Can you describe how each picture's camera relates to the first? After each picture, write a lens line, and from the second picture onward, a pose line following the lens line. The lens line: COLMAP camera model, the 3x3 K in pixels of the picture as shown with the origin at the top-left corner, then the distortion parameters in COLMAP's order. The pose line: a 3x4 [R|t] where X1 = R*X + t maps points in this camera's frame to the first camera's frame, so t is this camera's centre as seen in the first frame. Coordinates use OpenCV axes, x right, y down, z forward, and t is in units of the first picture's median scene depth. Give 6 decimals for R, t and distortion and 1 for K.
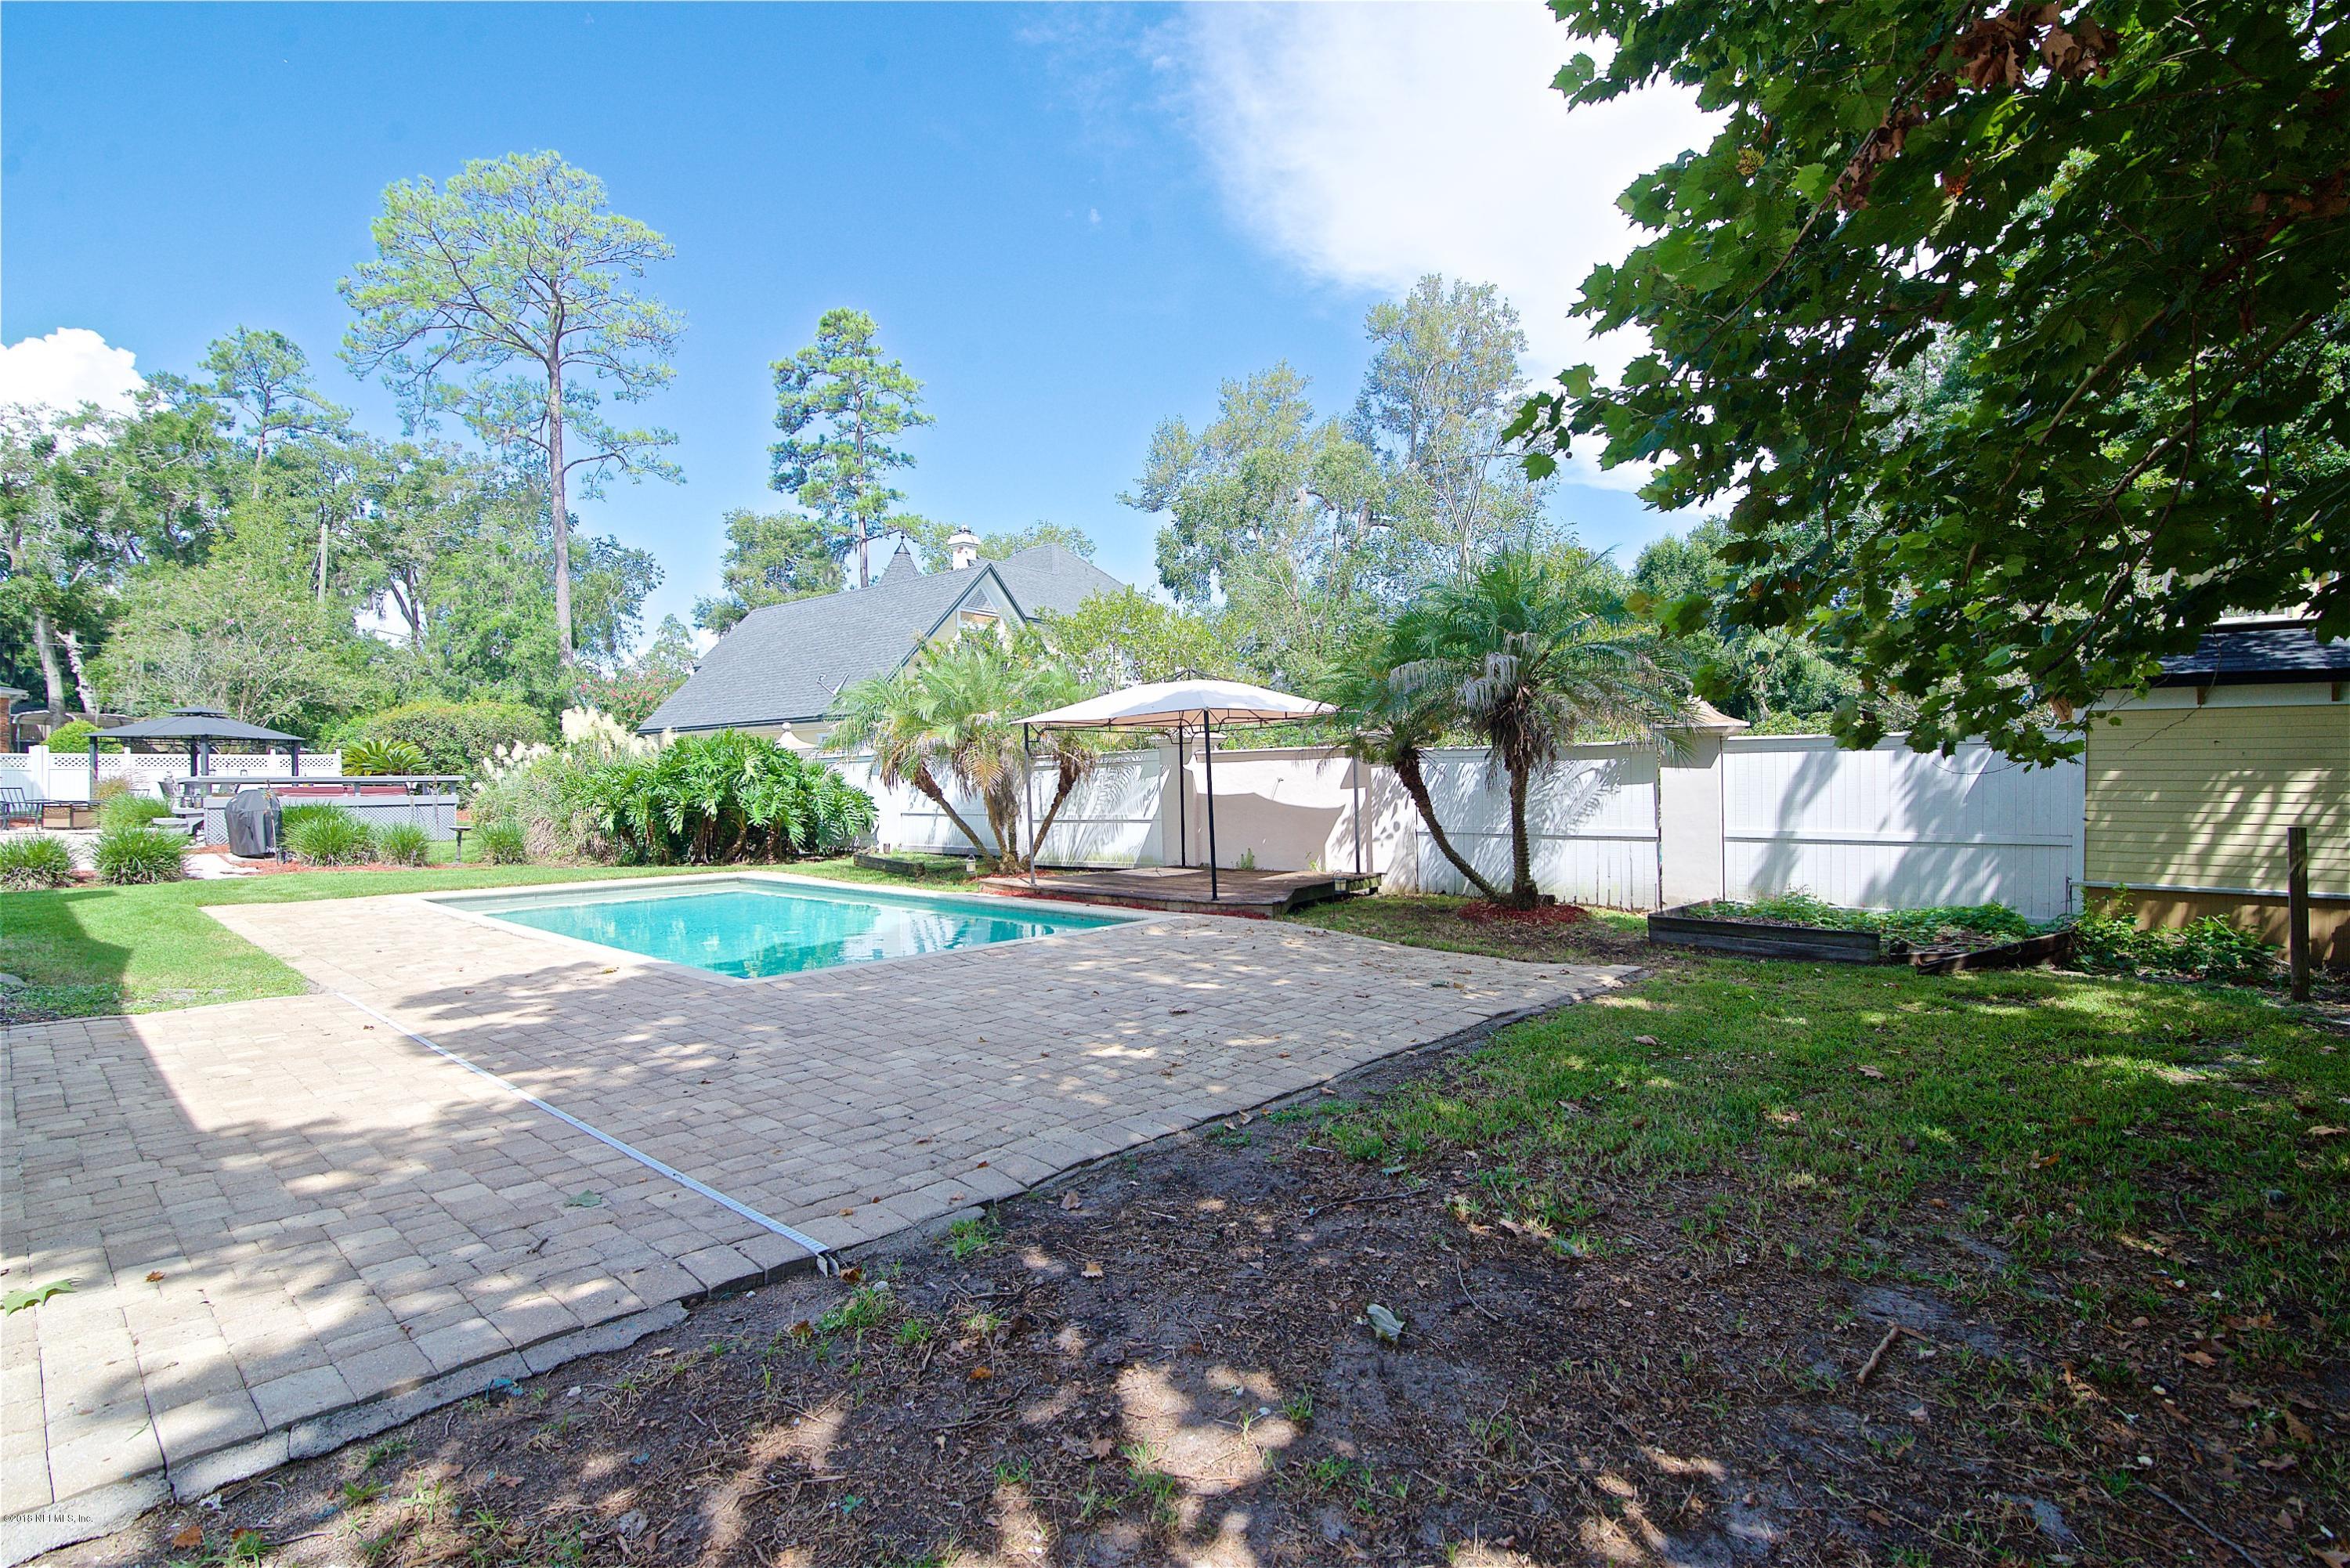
lens RADIAL K [[1079.0, 0, 1175.0], [0, 1079.0, 784.0], [0, 0, 1]] dist [-0.021923, -0.000076]
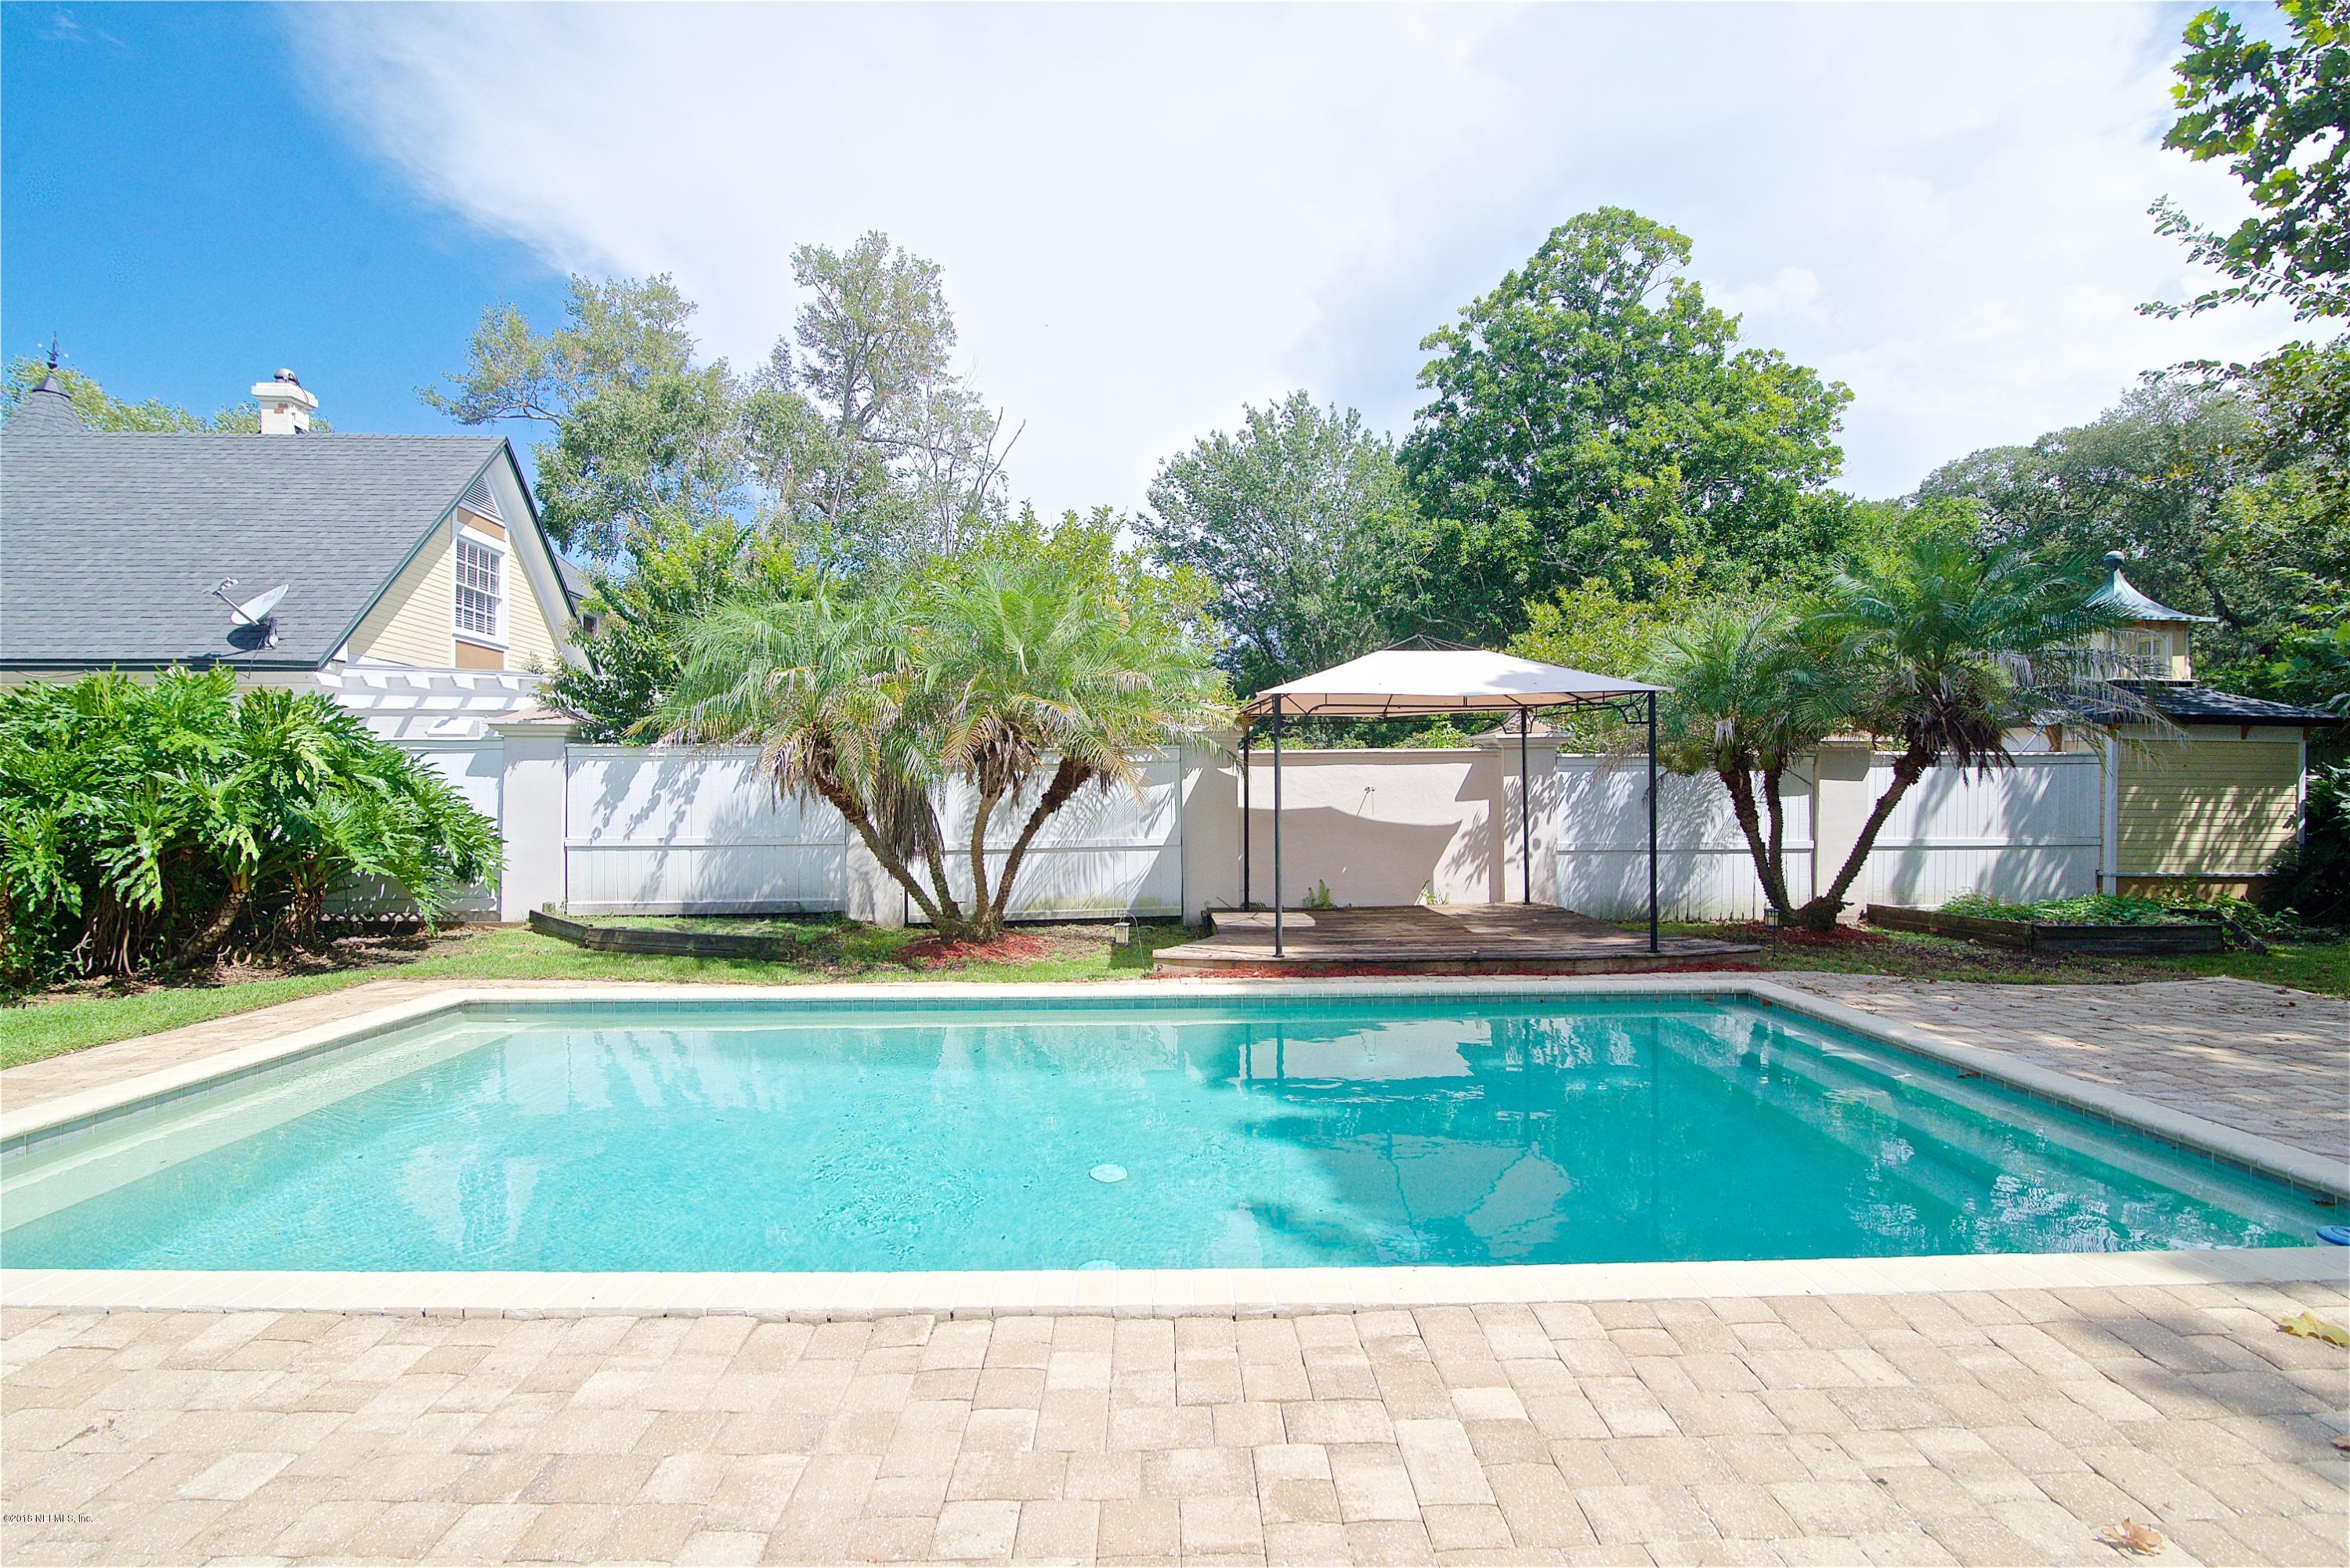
lens RADIAL K [[1079.0, 0, 1175.0], [0, 1079.0, 784.0], [0, 0, 1]] dist [-0.021923, -0.000076]
pose [[0.735689, 0.011341, 0.677225, -0.531123], [-0.001440, 0.999884, -0.015180, 0.003920], [-0.677318, 0.010193, 0.735620, 0.517207]]
